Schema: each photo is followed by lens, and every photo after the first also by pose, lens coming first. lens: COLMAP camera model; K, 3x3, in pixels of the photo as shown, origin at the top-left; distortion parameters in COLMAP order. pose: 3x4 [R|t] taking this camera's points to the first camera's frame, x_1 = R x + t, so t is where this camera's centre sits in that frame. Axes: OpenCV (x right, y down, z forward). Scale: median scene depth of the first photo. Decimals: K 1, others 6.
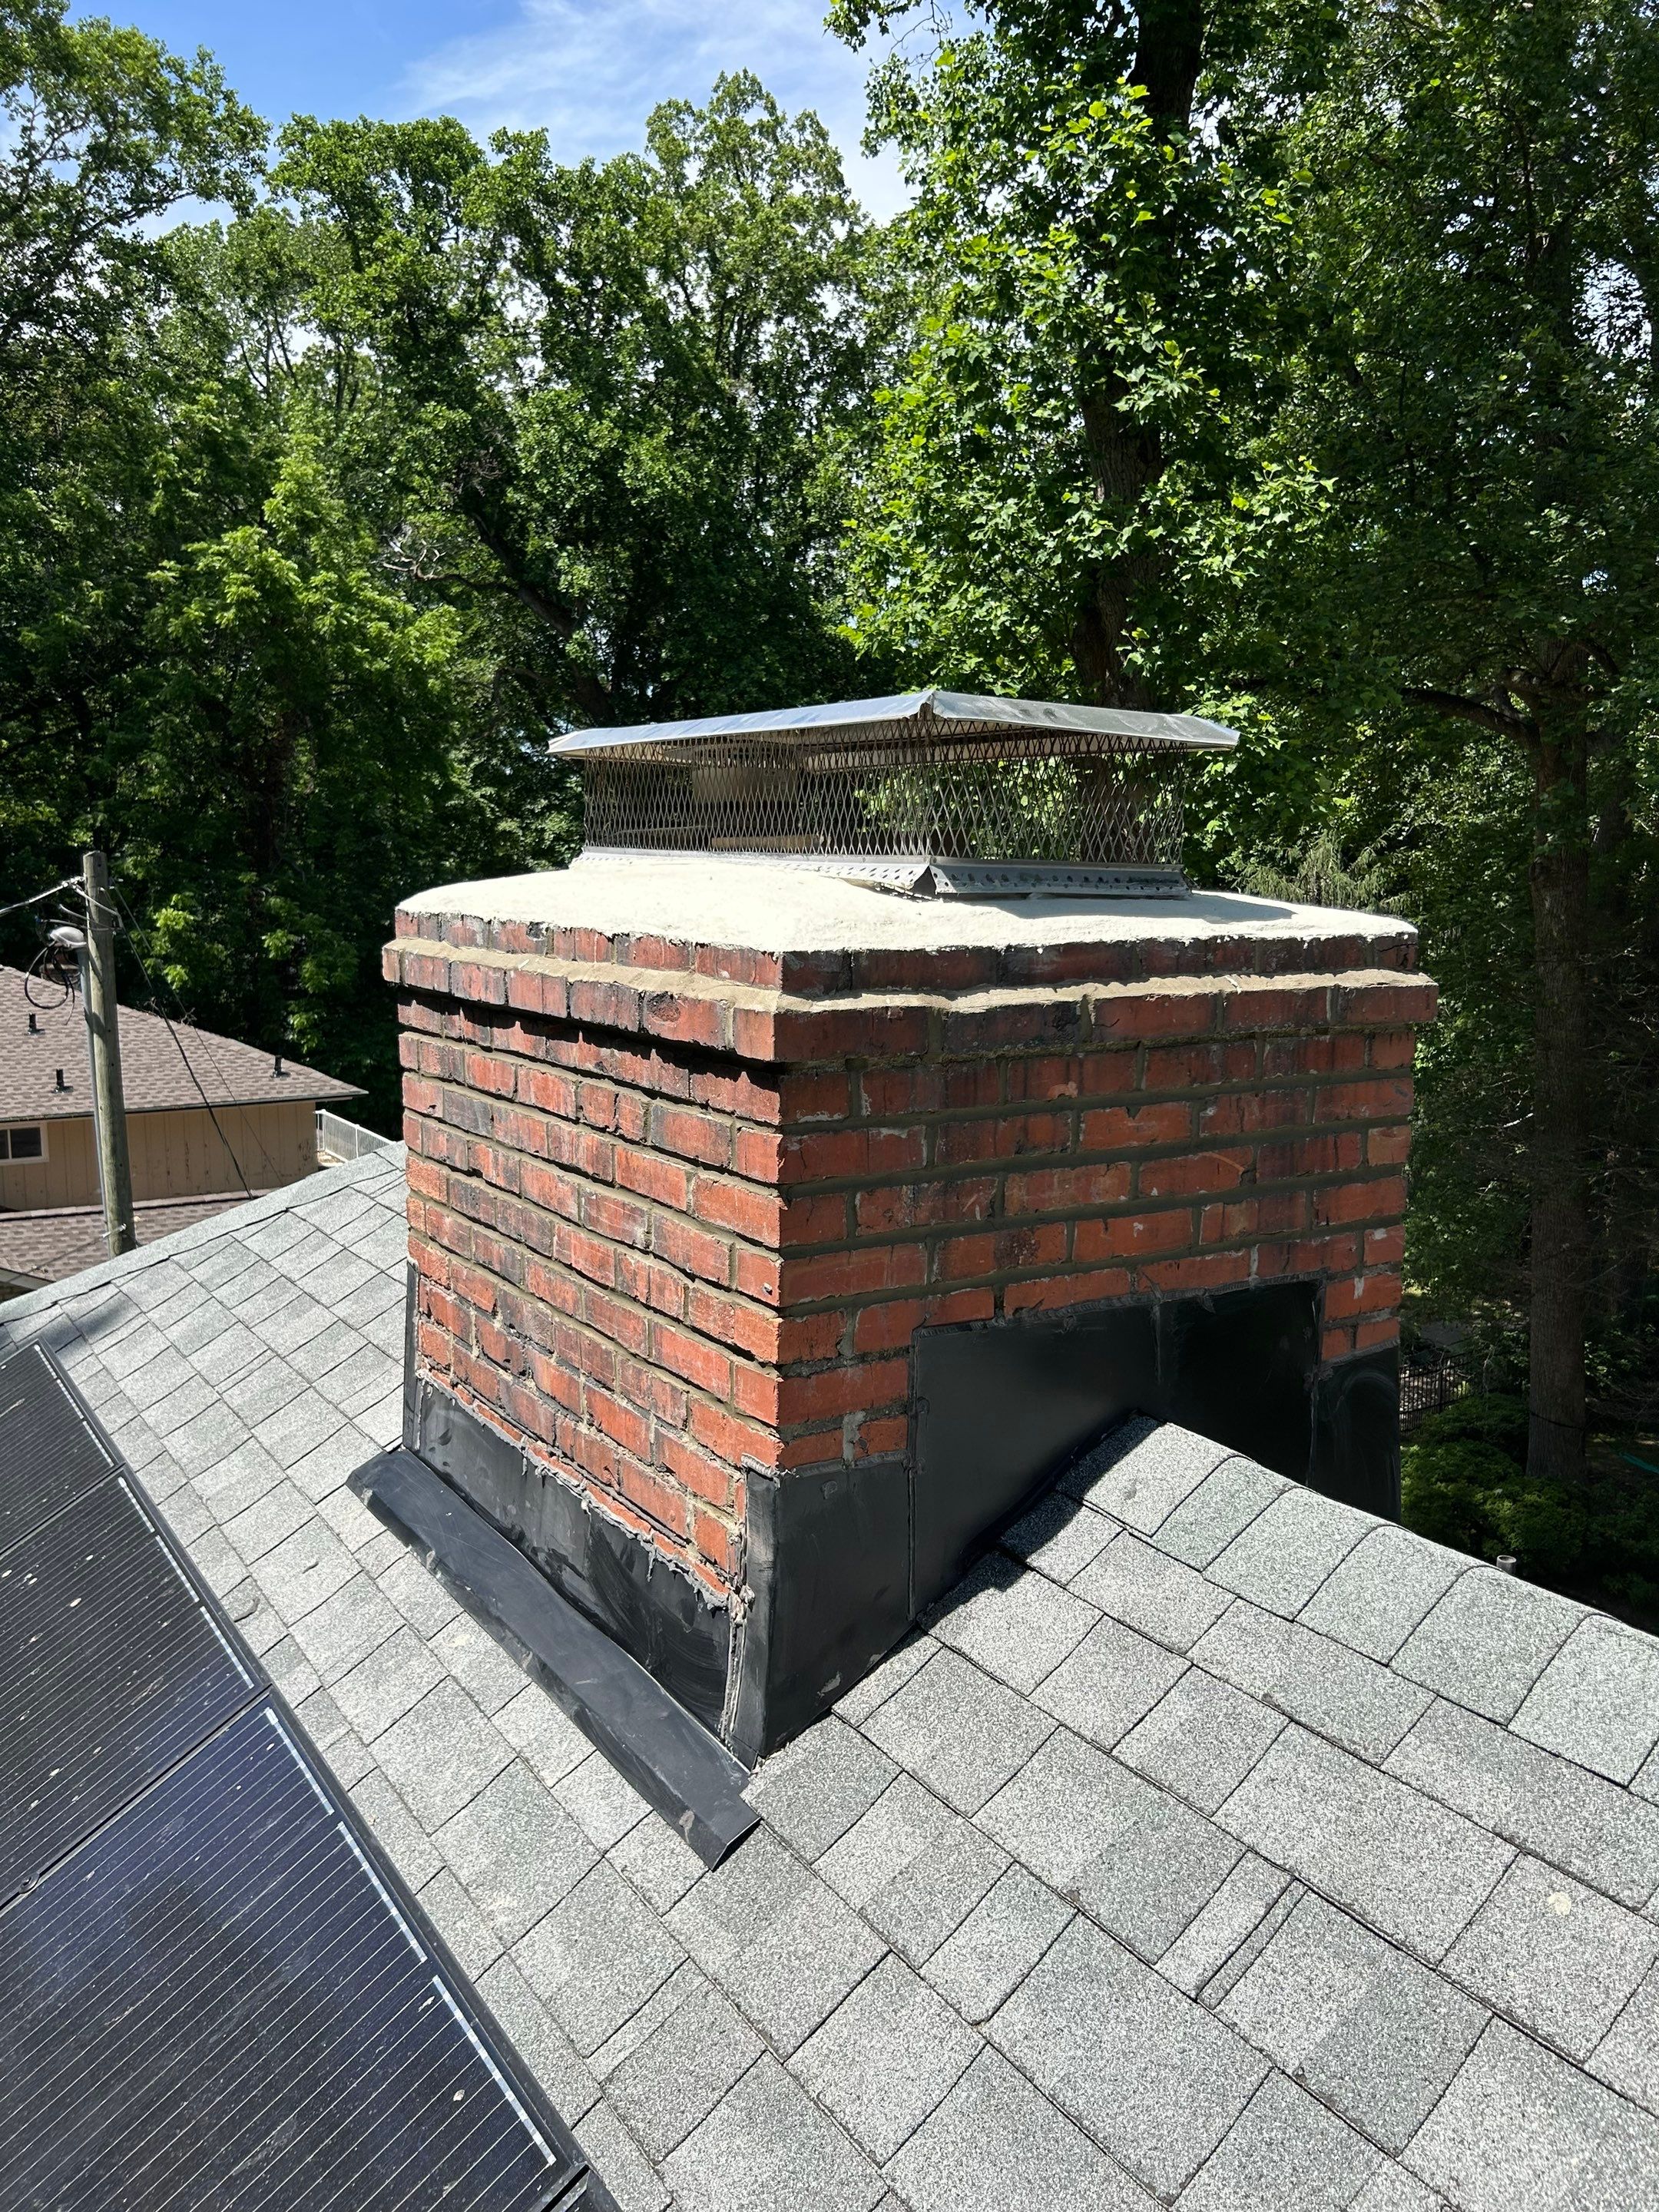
lens RADIAL K [[1624.5, 0, 837.4], [0, 1624.5, 1035.7], [0, 0, 1]] dist [0.058955, -0.072397]
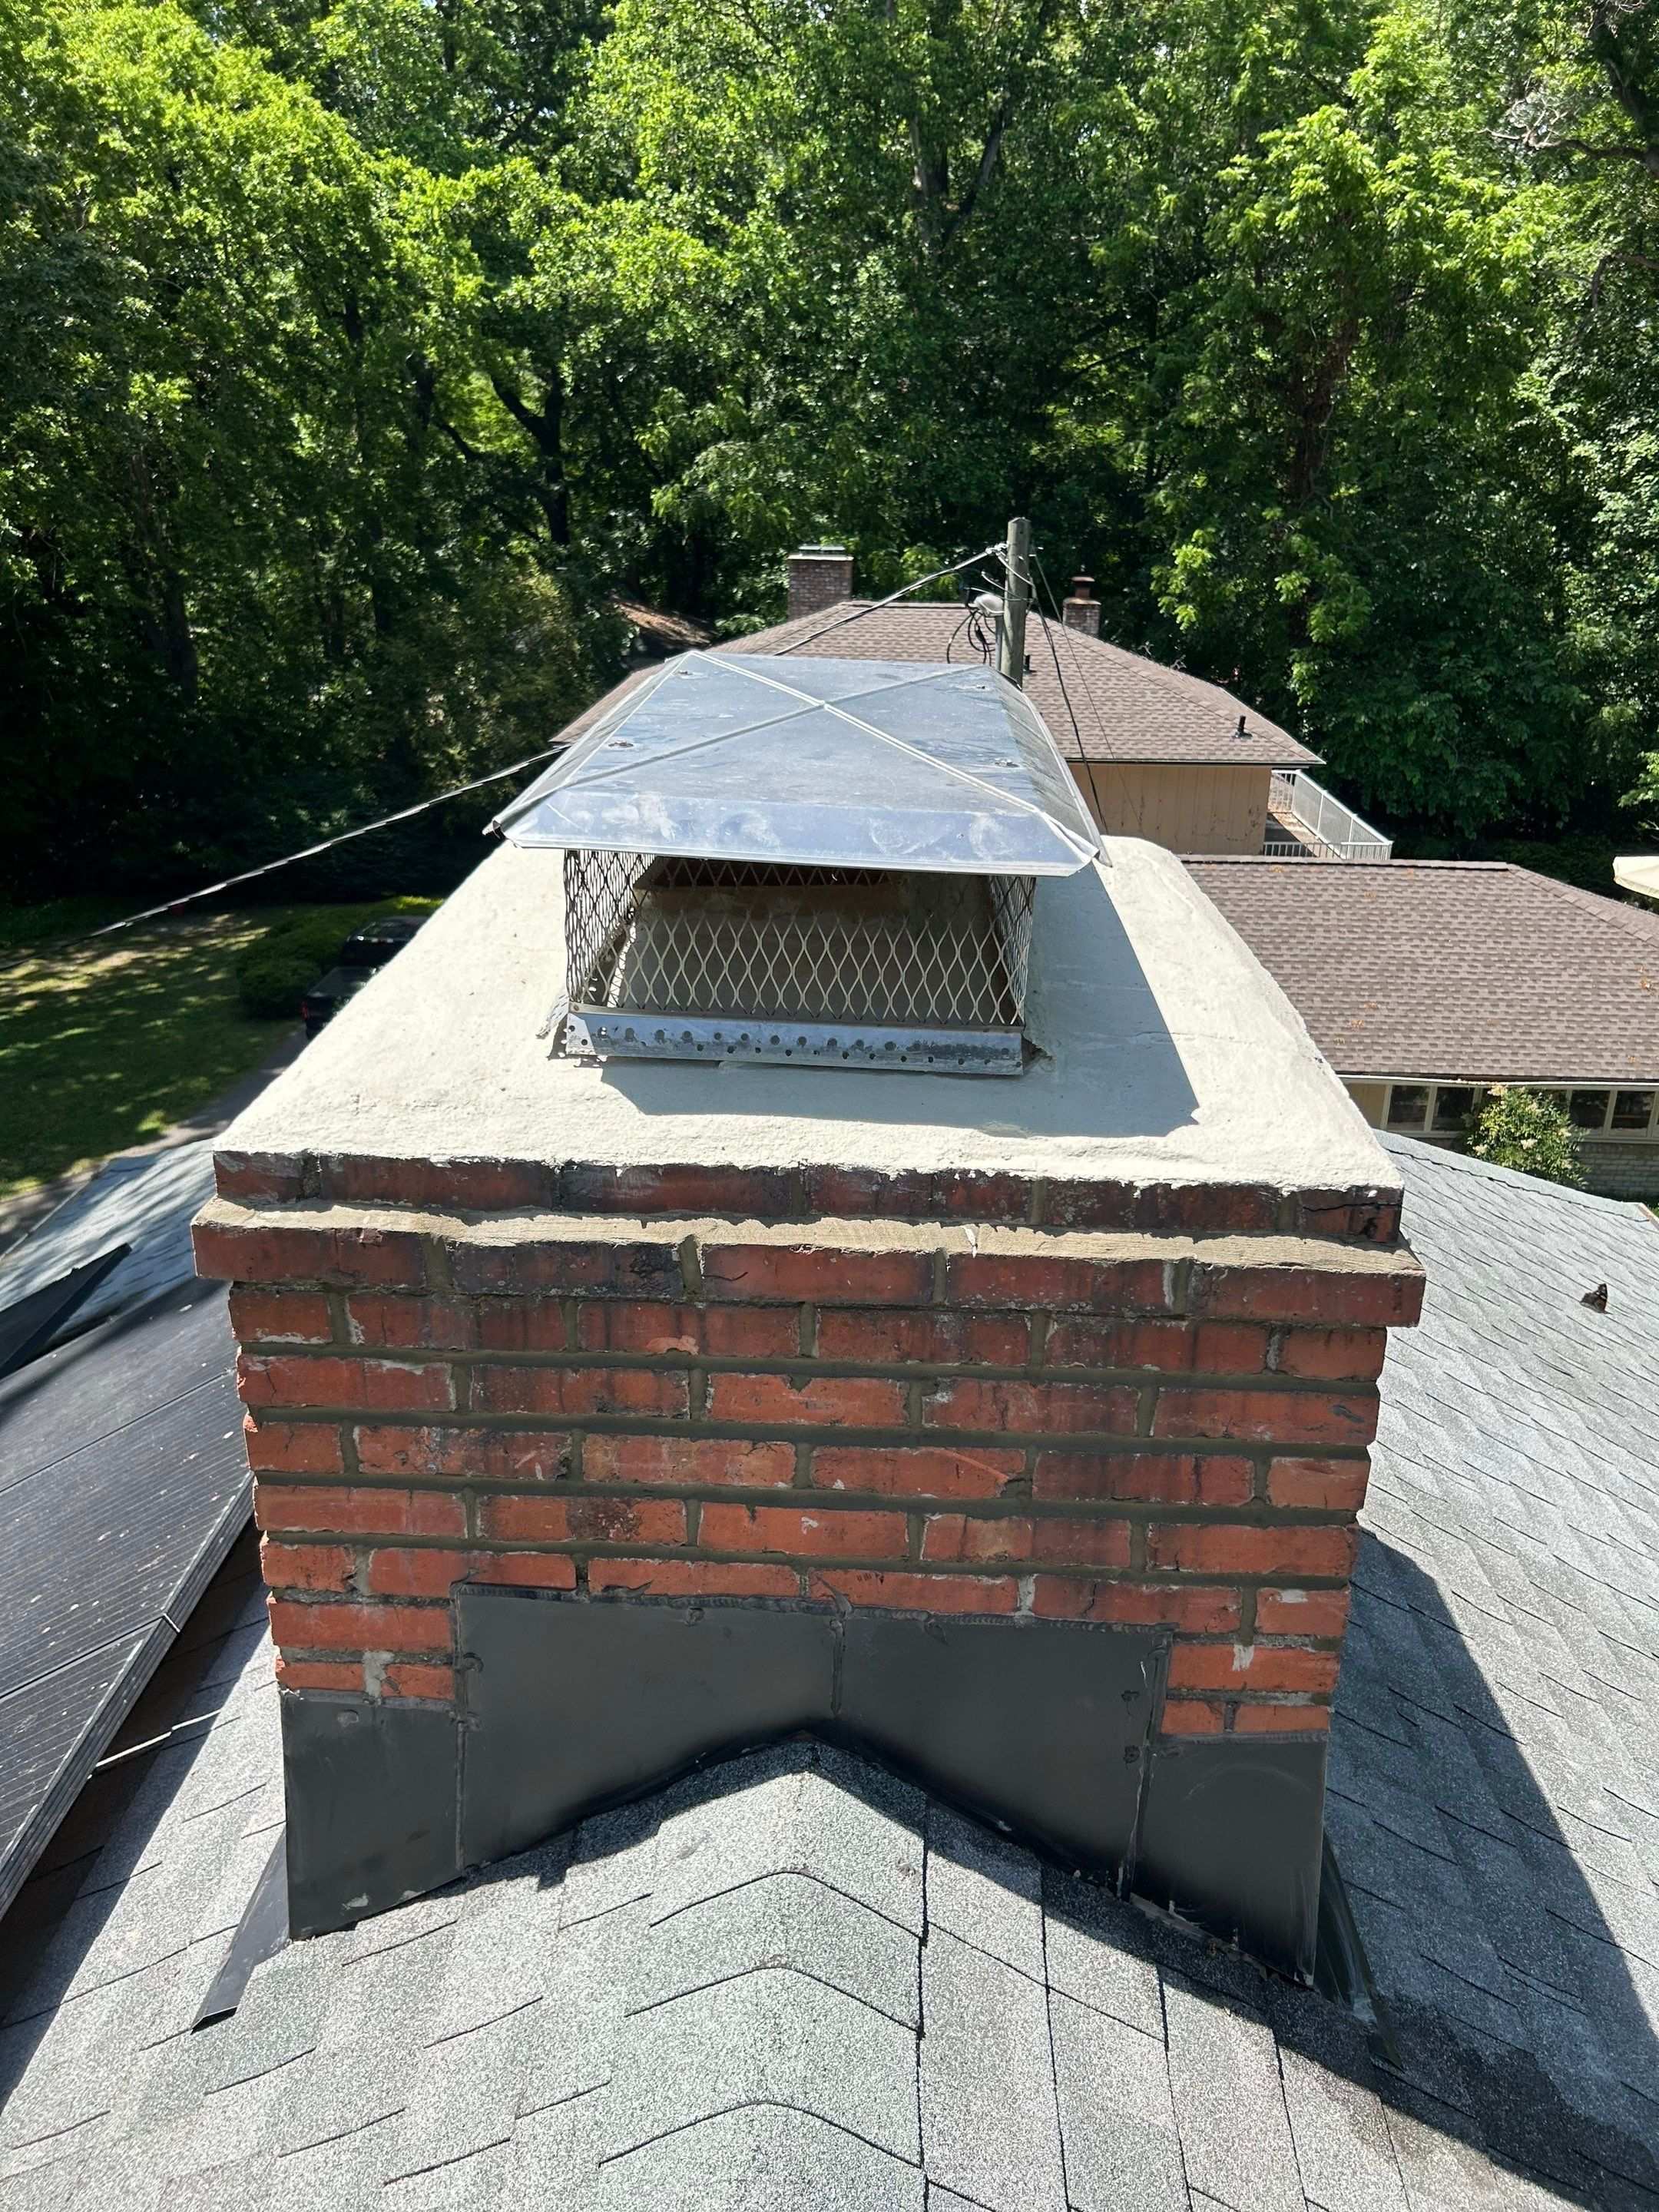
lens RADIAL K [[1650.4, 0, 926.2], [0, 1650.4, 1054.1], [0, 0, 1]] dist [0.080695, -0.113073]
pose [[0.834113, 0.202059, -0.513252, 0.092995], [-0.079667, 0.964864, 0.250381, -0.045795], [0.545810, -0.167957, 0.820903, 0.071627]]
